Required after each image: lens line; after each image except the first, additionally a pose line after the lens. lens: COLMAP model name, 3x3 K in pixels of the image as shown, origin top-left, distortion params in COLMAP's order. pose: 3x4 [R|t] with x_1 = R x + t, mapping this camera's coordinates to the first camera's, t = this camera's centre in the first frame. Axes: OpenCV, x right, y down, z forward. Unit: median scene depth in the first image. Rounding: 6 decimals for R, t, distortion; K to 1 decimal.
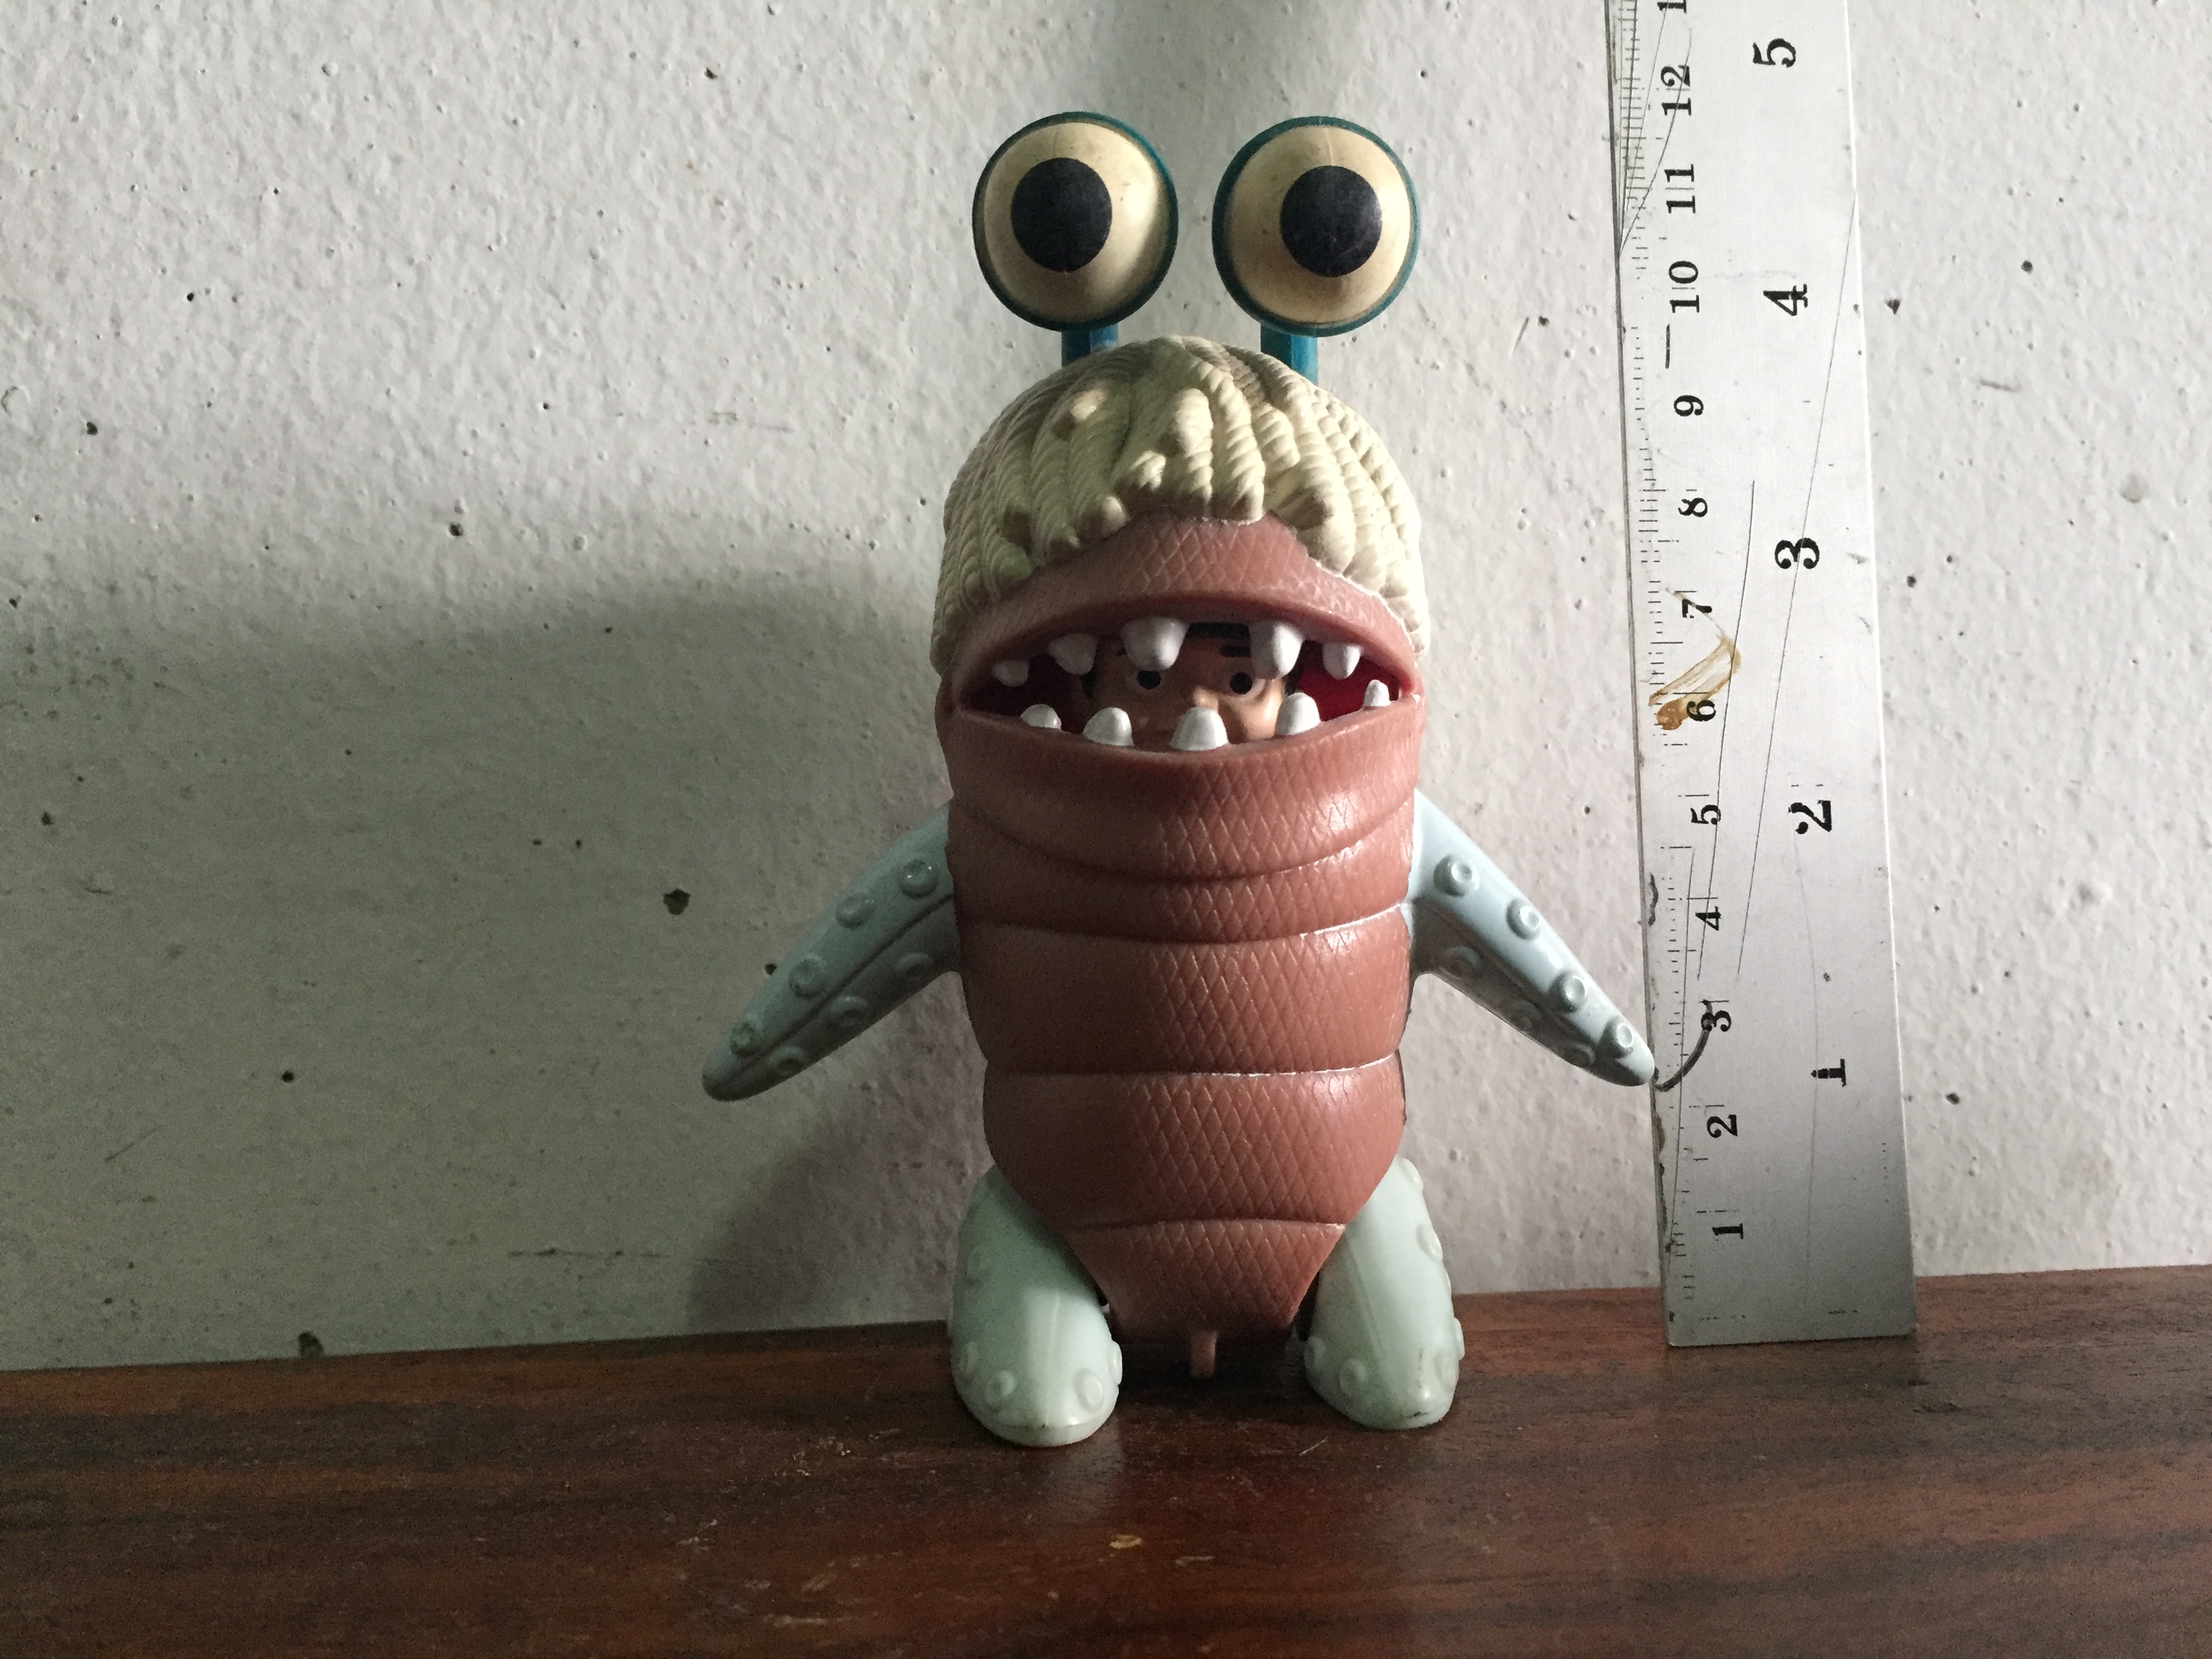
lens RADIAL K [[1962.4, 0, 1137.1], [0, 1962.4, 839.9], [0, 0, 1]] dist [0.063497, -0.131467]
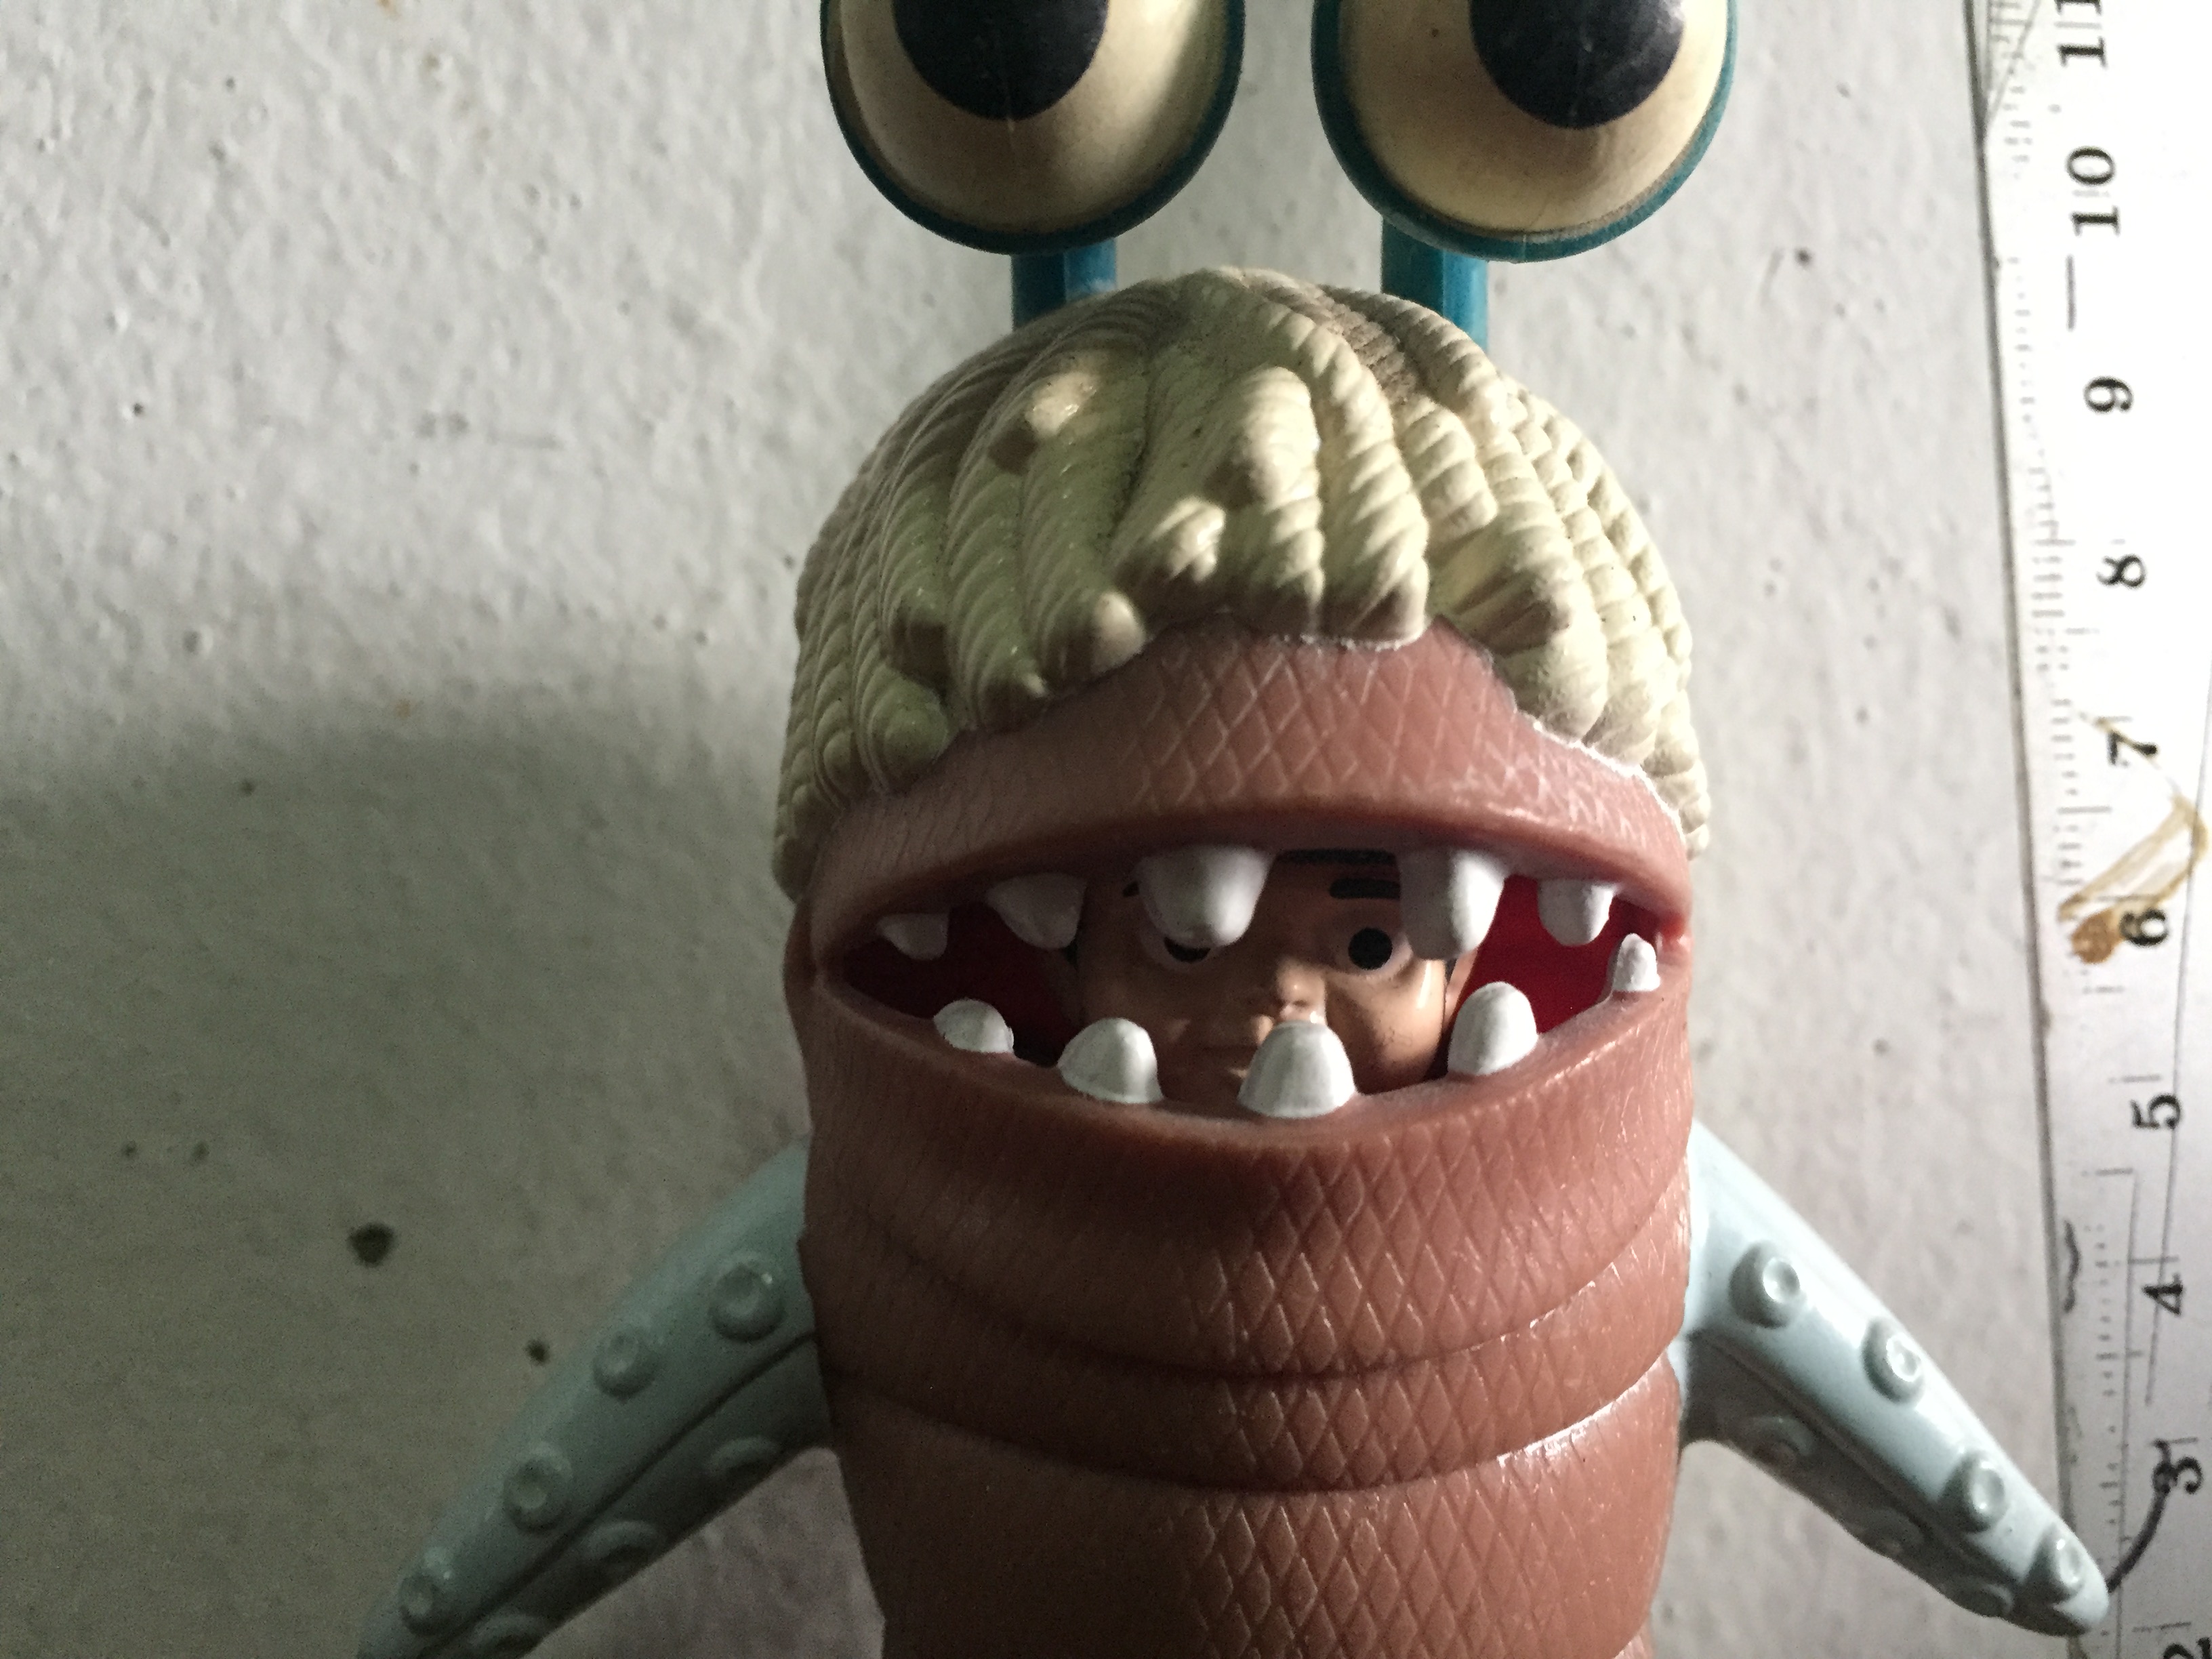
lens RADIAL K [[1857.2, 0, 1125.1], [0, 1857.2, 792.4], [0, 0, 1]] dist [0.057383, -0.111308]
pose [[0.999950, -0.008856, 0.004615, -0.010112], [0.008887, 0.999938, -0.006684, -0.100262], [-0.004556, 0.006725, 0.999967, 0.445868]]
